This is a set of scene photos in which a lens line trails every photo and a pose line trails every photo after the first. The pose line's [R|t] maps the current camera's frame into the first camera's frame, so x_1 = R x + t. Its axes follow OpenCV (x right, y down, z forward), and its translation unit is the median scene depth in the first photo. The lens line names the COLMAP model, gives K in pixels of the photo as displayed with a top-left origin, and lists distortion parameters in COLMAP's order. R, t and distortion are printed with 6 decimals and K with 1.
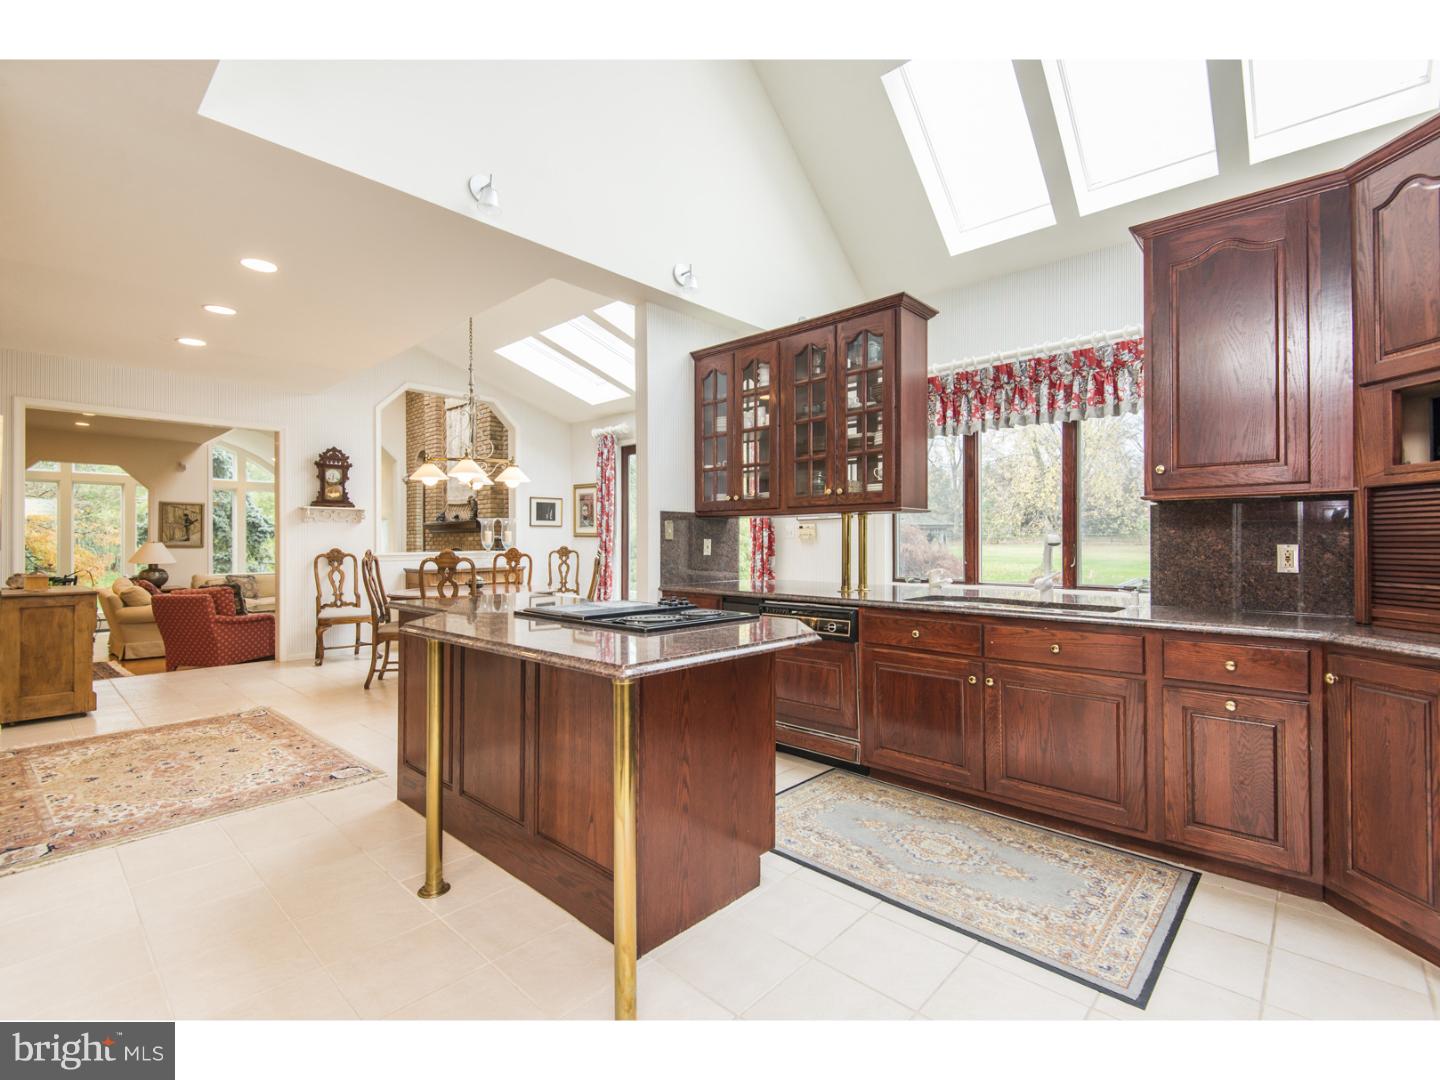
lens RADIAL K [[650.0, 0, 720.0], [0, 650.0, 540.0], [0, 0, 1]] dist [0.023037, -0.017715]
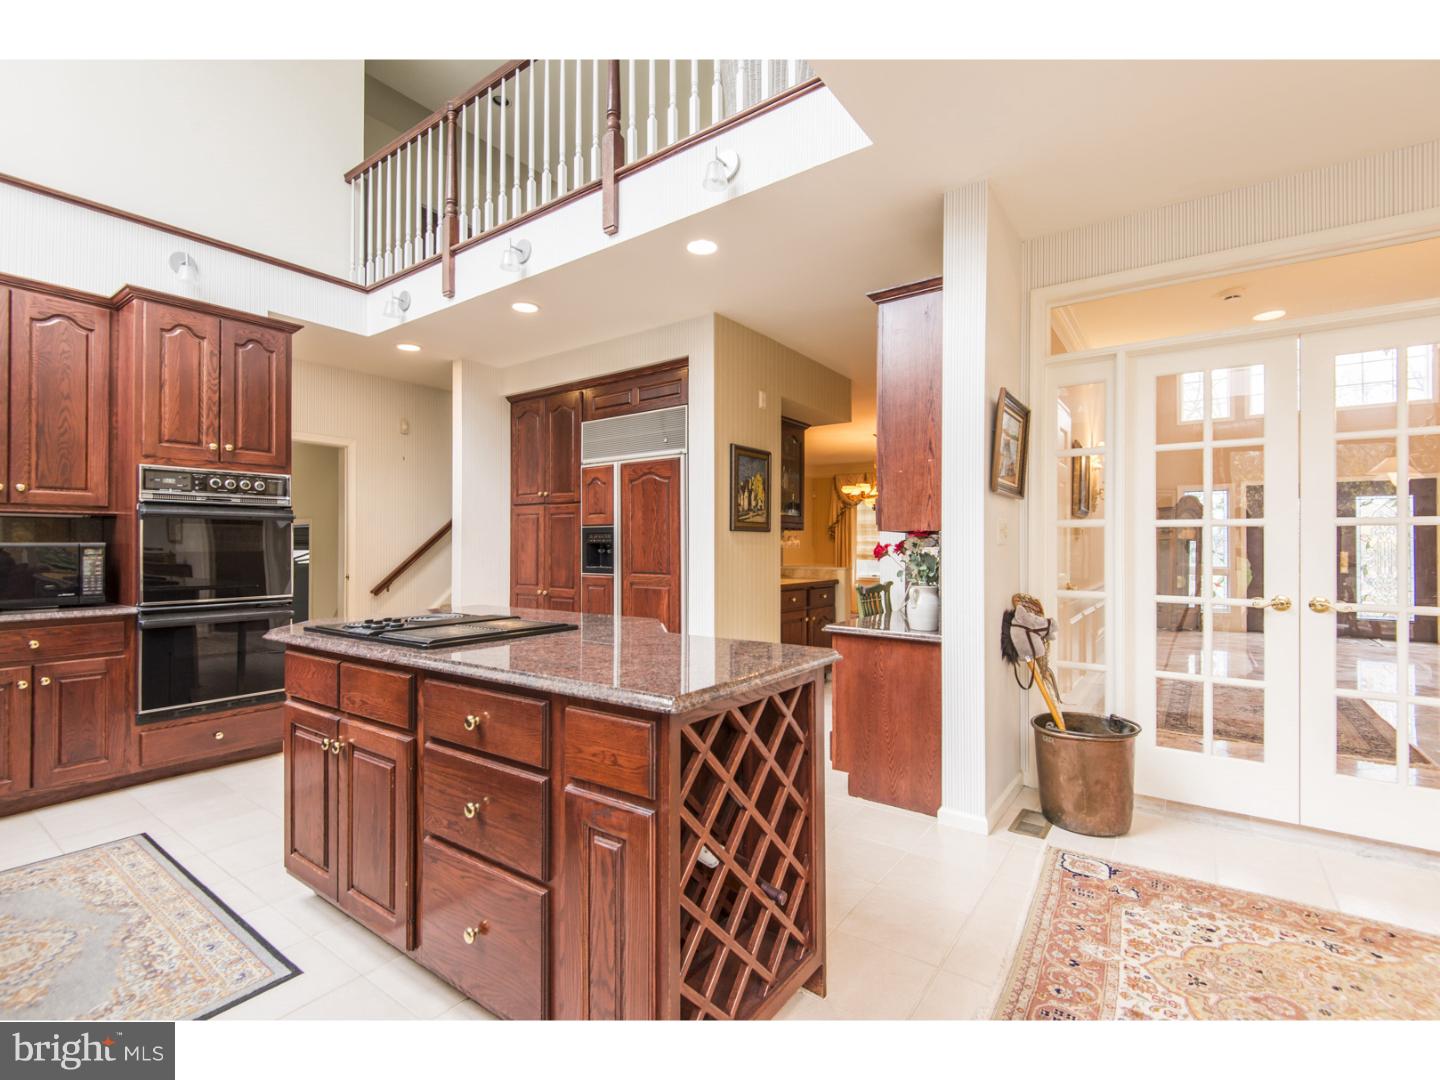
lens RADIAL K [[650.0, 0, 720.0], [0, 650.0, 540.0], [0, 0, 1]] dist [0.023037, -0.017715]
pose [[-0.992868, -0.000902, -0.119217, -0.370212], [0.001057, 0.999866, -0.016363, 0.004521], [0.119216, -0.016372, -0.992733, 1.755142]]
